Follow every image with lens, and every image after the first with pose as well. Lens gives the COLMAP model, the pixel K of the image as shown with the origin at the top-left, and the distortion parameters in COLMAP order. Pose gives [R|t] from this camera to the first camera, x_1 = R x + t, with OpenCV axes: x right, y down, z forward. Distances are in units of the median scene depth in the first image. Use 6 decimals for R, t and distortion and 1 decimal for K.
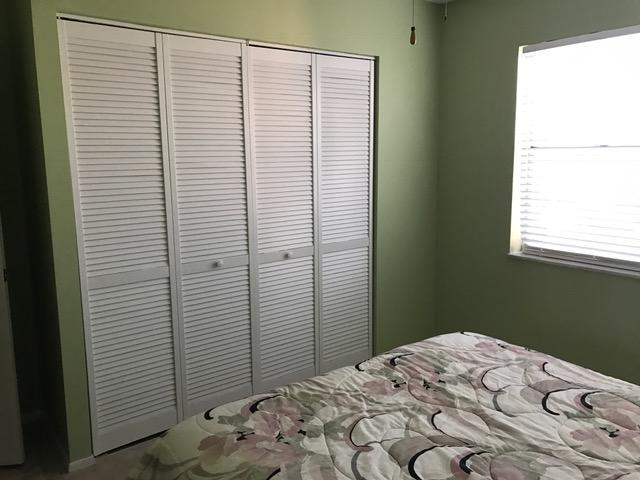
lens RADIAL K [[524.7, 0, 320.0], [0, 524.7, 240.0], [0, 0, 1]] dist [0.012408, 0.002631]
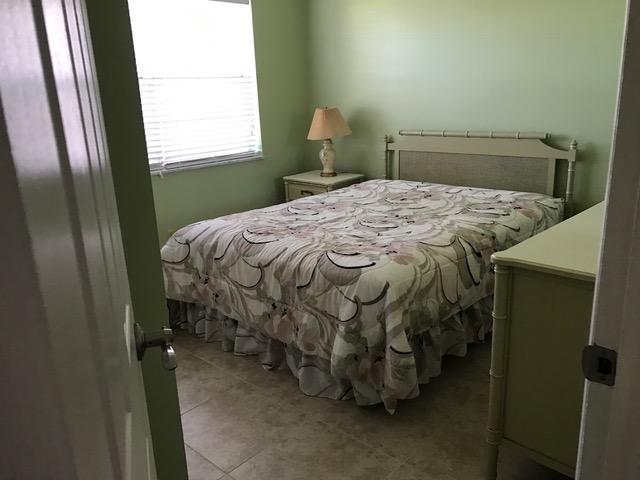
lens RADIAL K [[524.7, 0, 320.0], [0, 524.7, 240.0], [0, 0, 1]] dist [0.012408, 0.002631]
pose [[-0.194551, -0.232041, 0.953051, -1.424471], [0.193389, 0.943472, 0.269186, -0.099898], [-0.961640, 0.236680, -0.138679, 1.292688]]
